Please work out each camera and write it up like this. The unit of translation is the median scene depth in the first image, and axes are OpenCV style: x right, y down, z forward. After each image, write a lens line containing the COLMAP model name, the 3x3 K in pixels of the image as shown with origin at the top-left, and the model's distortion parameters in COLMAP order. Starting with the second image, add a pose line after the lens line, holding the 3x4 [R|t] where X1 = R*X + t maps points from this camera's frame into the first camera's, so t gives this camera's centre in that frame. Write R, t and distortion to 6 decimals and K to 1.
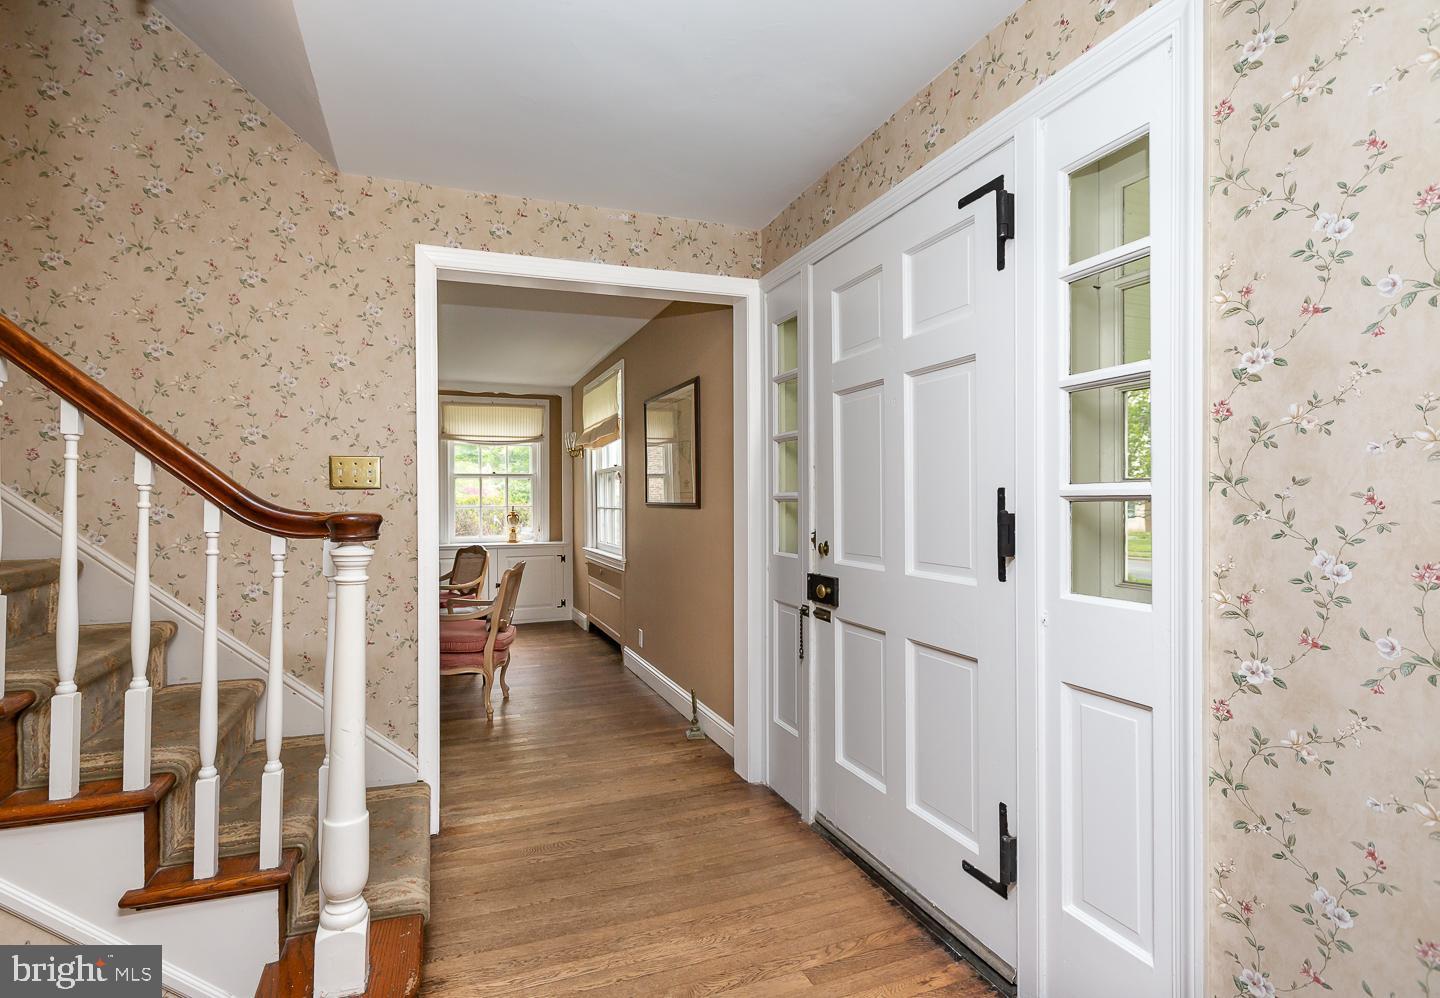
lens RADIAL K [[700.0, 0, 675.3], [0, 700.0, 496.3], [0, 0, 1]] dist [0.004654, -0.002154]
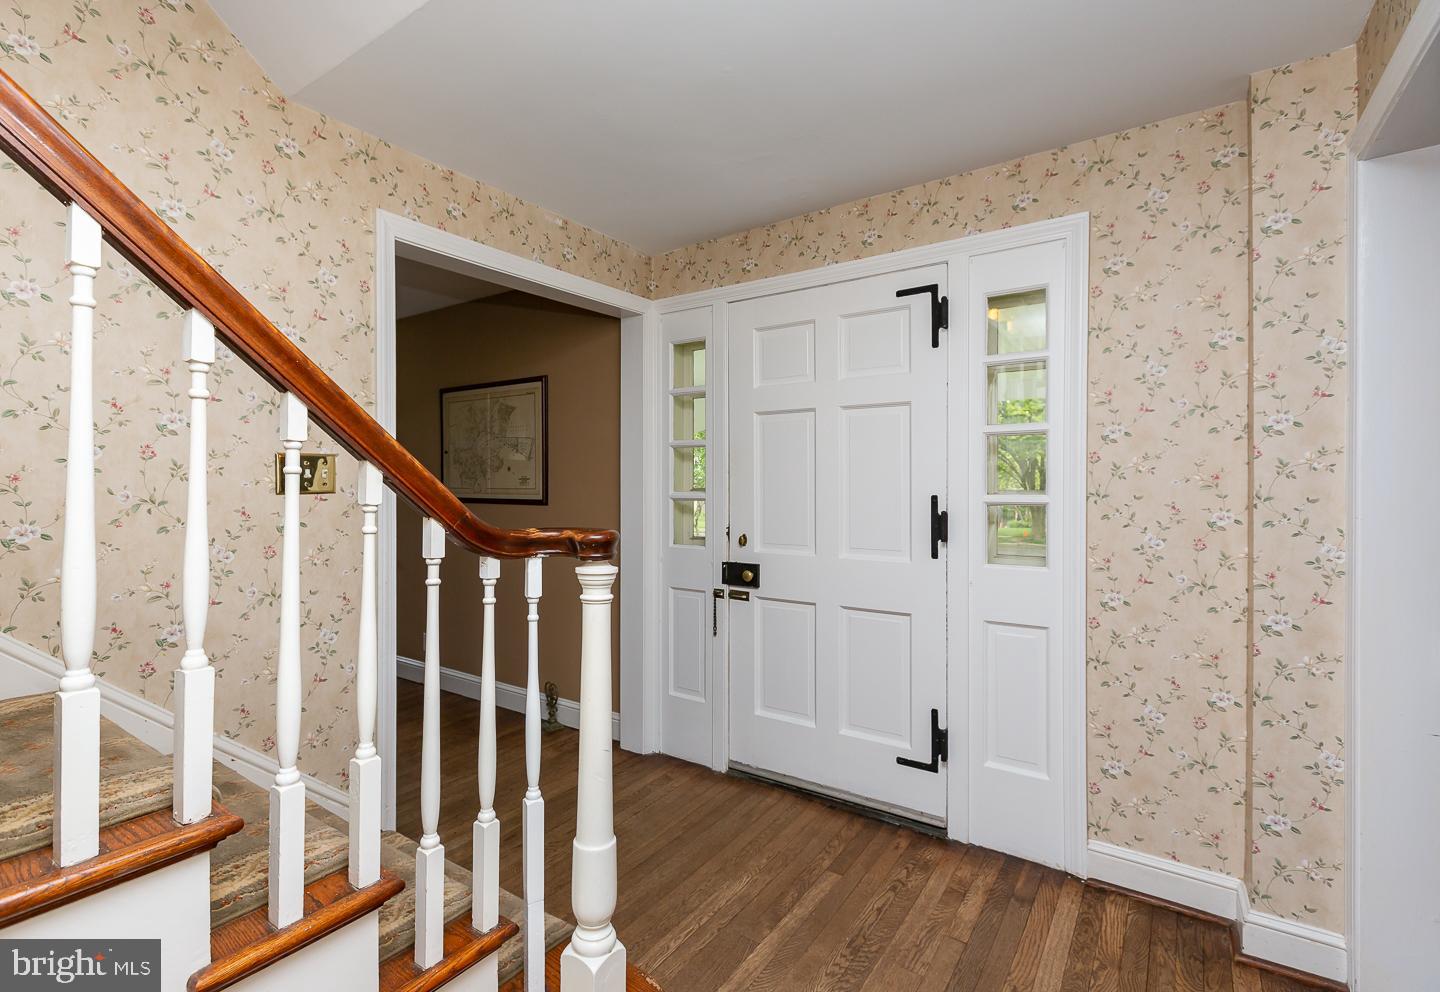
lens RADIAL K [[679.3, 0, 719.5], [0, 679.3, 481.4], [0, 0, 1]] dist [0.001796, -0.000086]
pose [[0.809003, 0.005799, 0.587776, -0.562015], [-0.005805, 0.999981, -0.001876, -0.027437], [-0.587776, -0.001894, 0.809022, 0.082587]]
